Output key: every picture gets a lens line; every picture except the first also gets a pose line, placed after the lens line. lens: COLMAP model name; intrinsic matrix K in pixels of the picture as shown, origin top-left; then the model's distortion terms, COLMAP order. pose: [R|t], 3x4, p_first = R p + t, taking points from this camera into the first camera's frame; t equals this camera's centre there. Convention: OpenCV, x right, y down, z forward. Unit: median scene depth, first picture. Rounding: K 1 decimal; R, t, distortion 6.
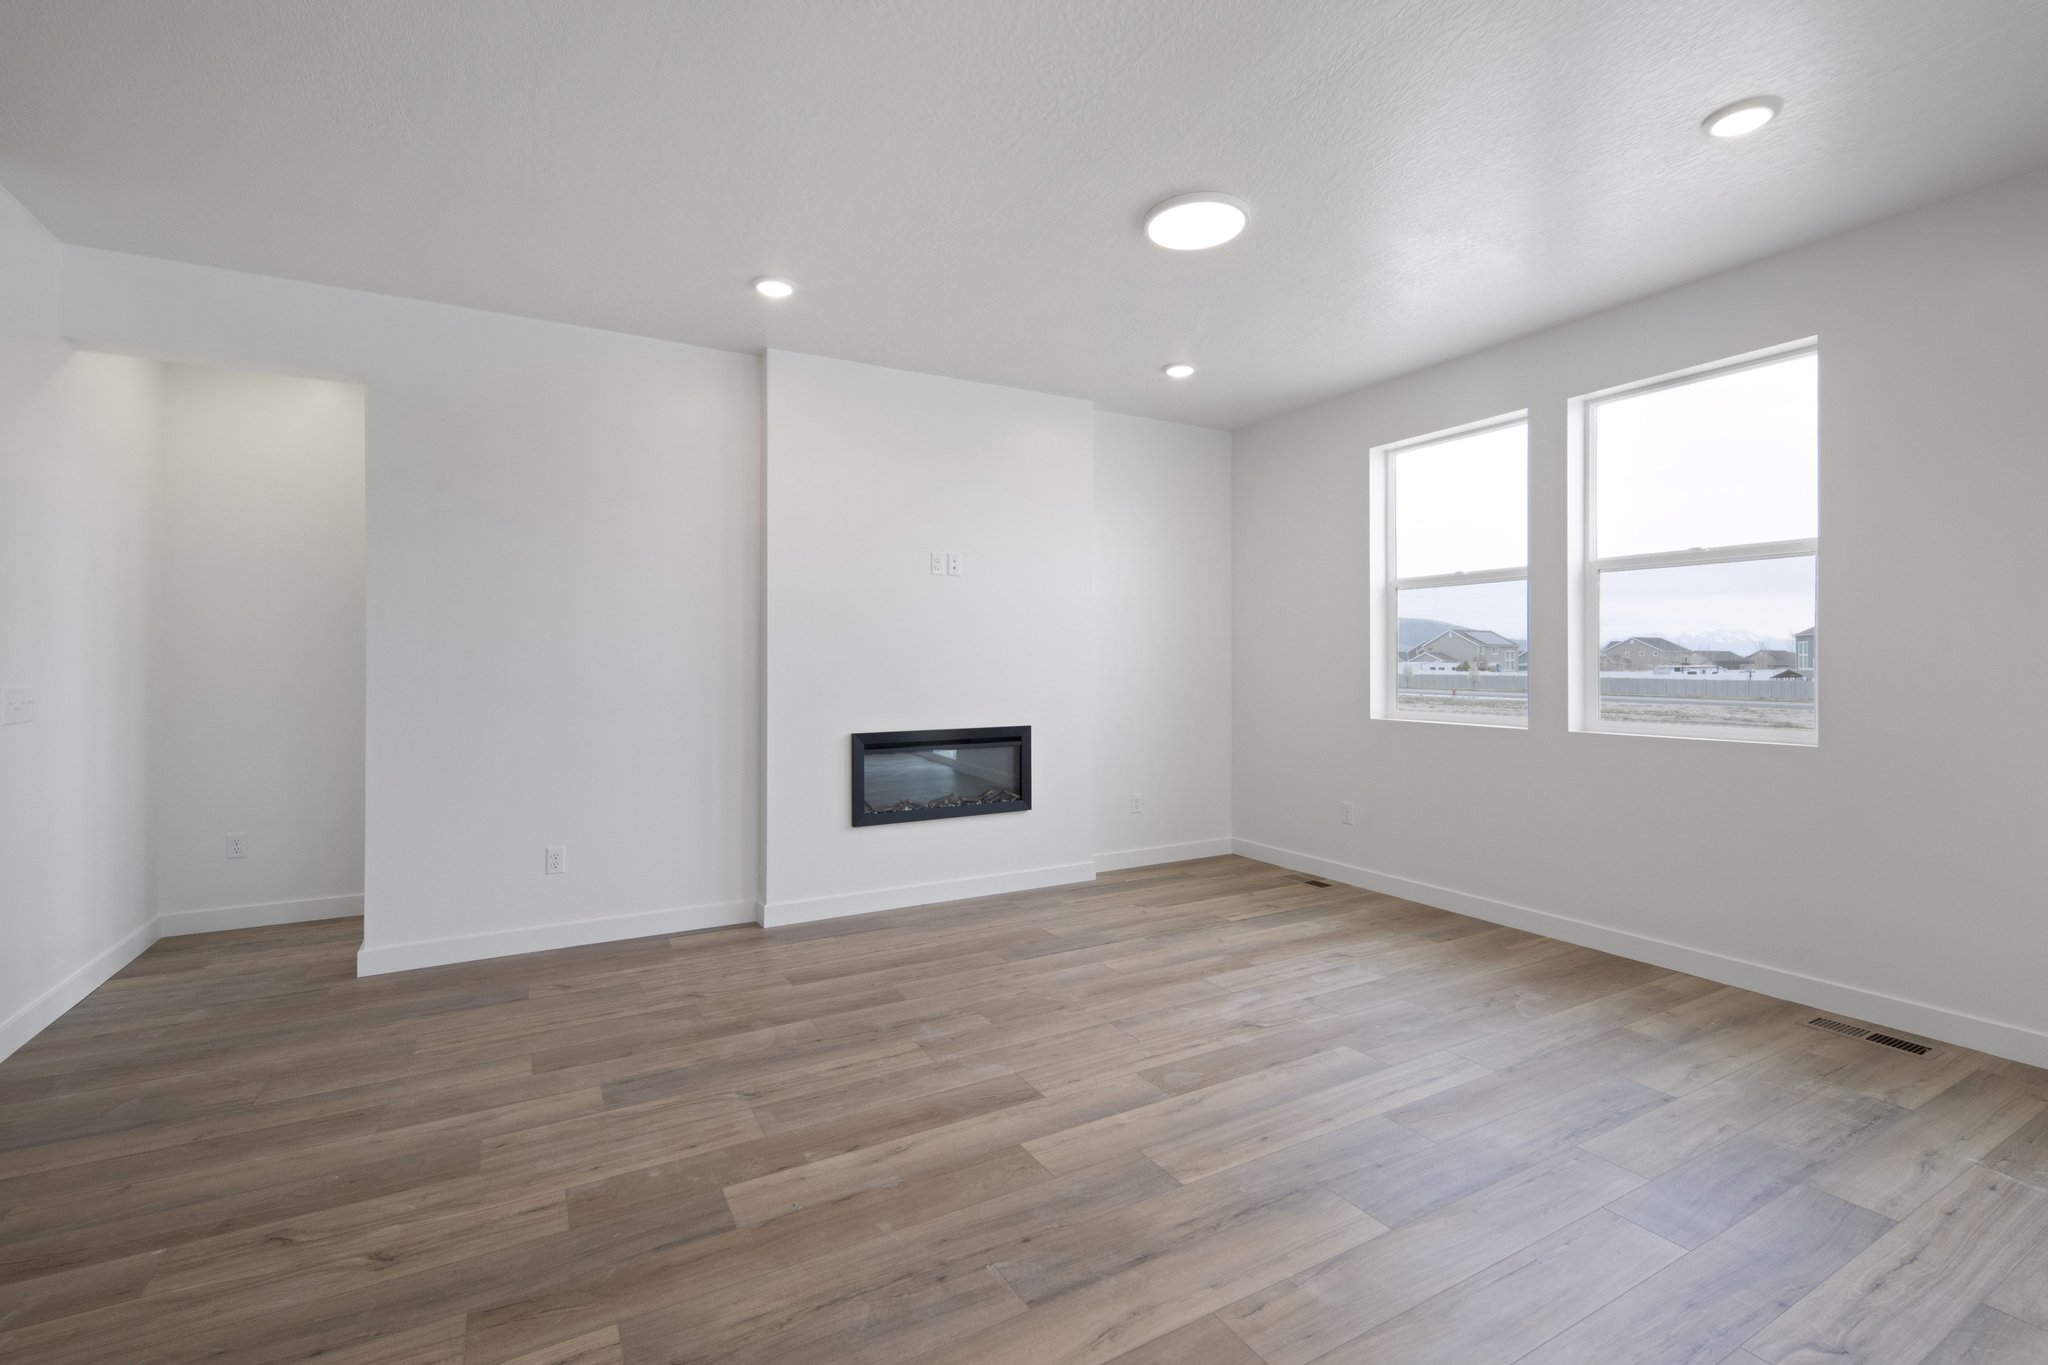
lens RADIAL K [[895.1, 0, 1030.3], [0, 895.1, 685.1], [0, 0, 1]] dist [-0.000352, -0.001062]
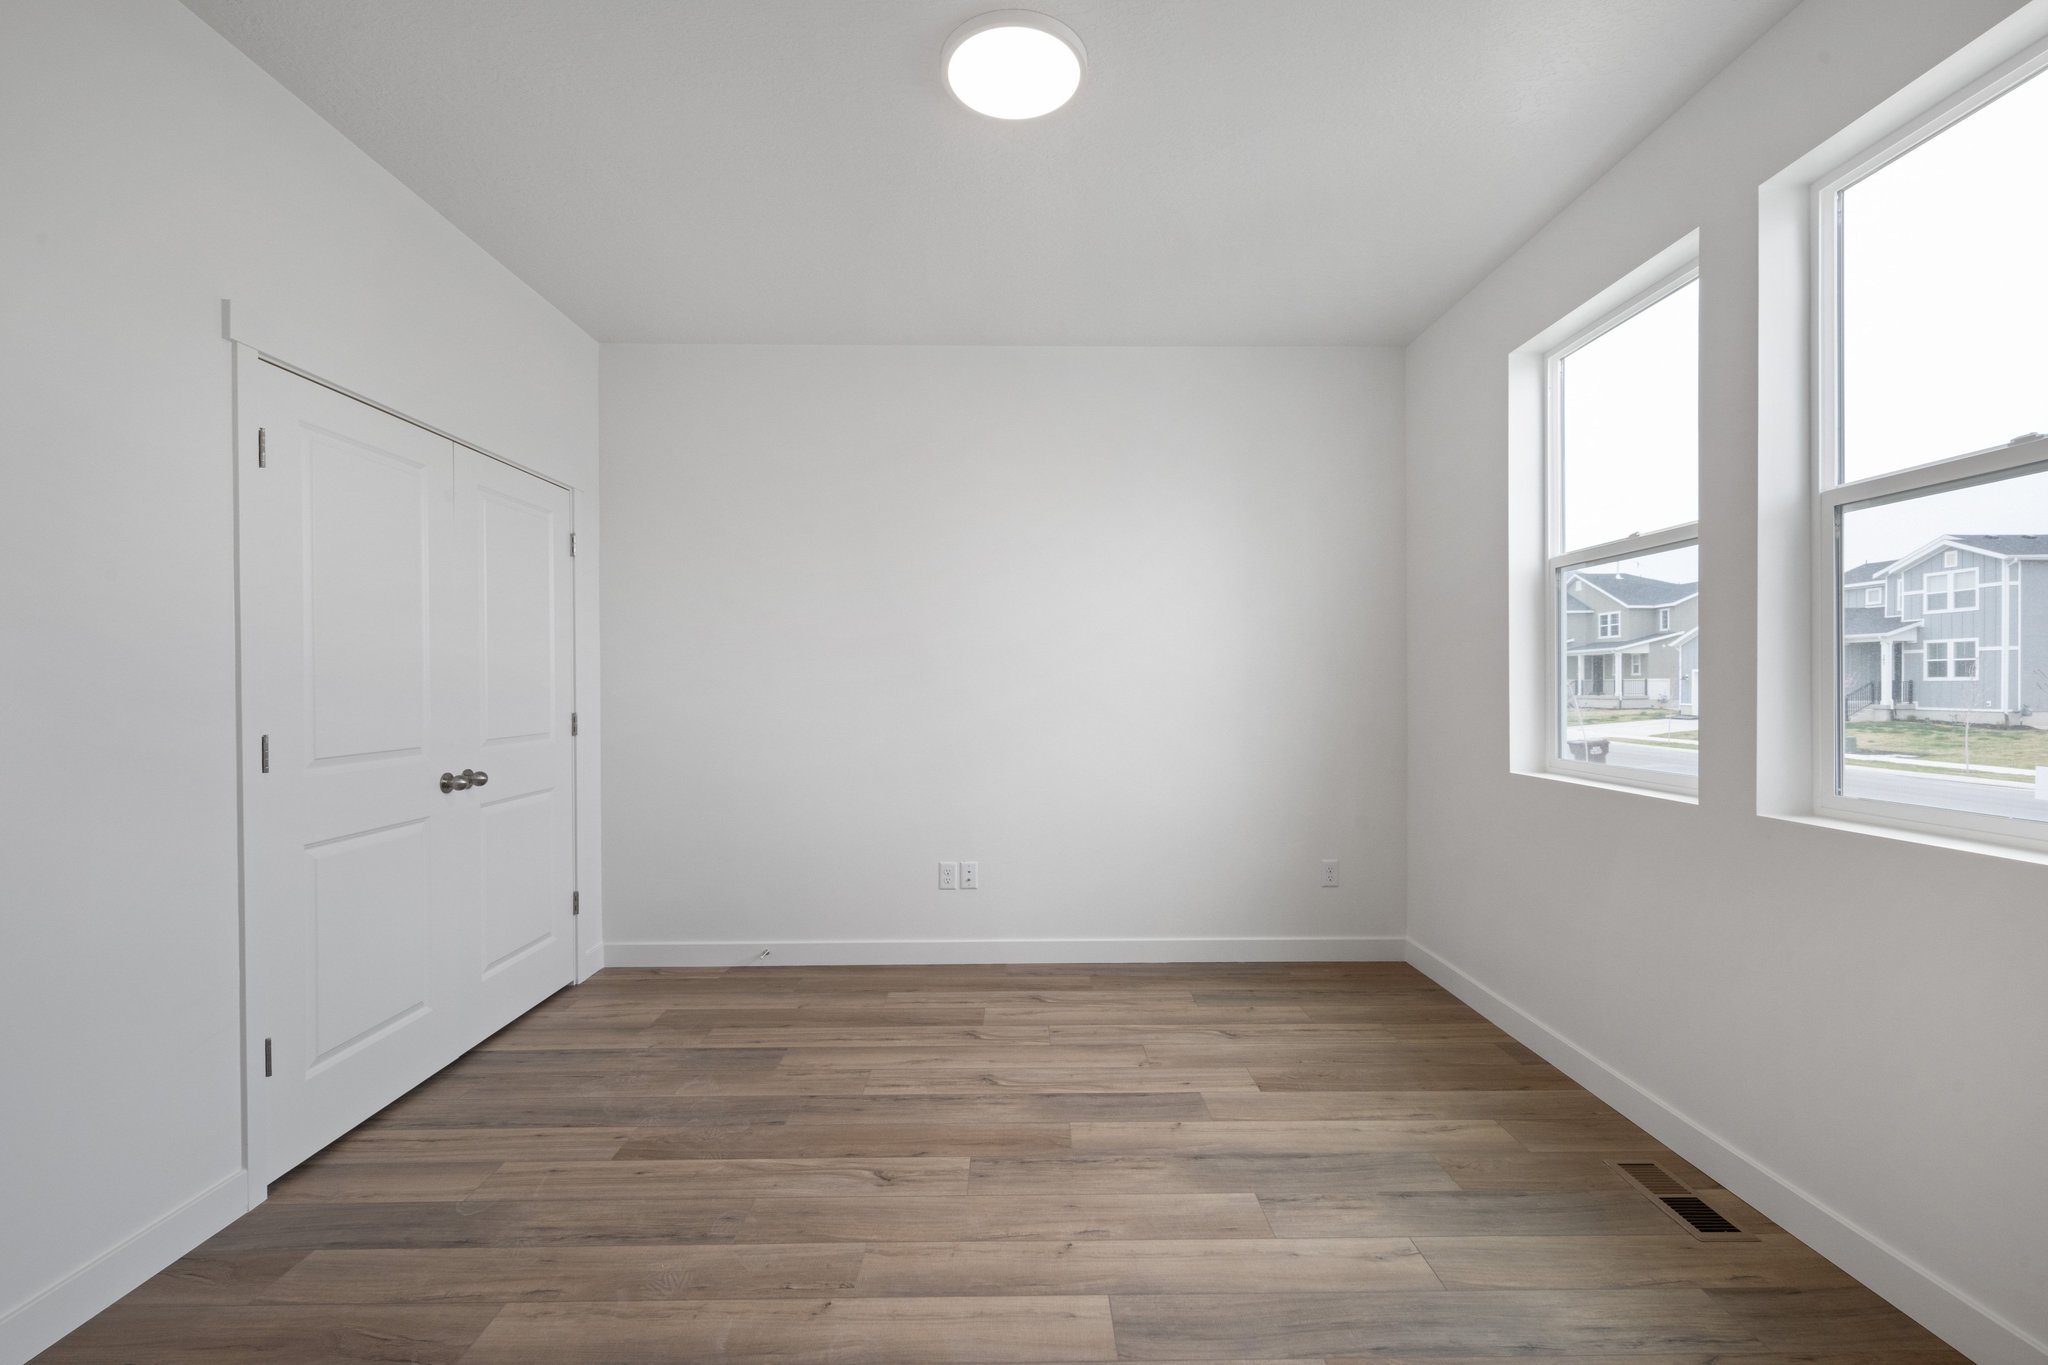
lens RADIAL K [[895.1, 0, 1030.3], [0, 895.1, 685.1], [0, 0, 1]] dist [-0.000352, -0.001062]
pose [[0.877888, -0.002216, -0.478861, 0.421130], [-0.008049, 0.999780, -0.019383, -0.010604], [0.478799, 0.020871, 0.877677, 0.295388]]
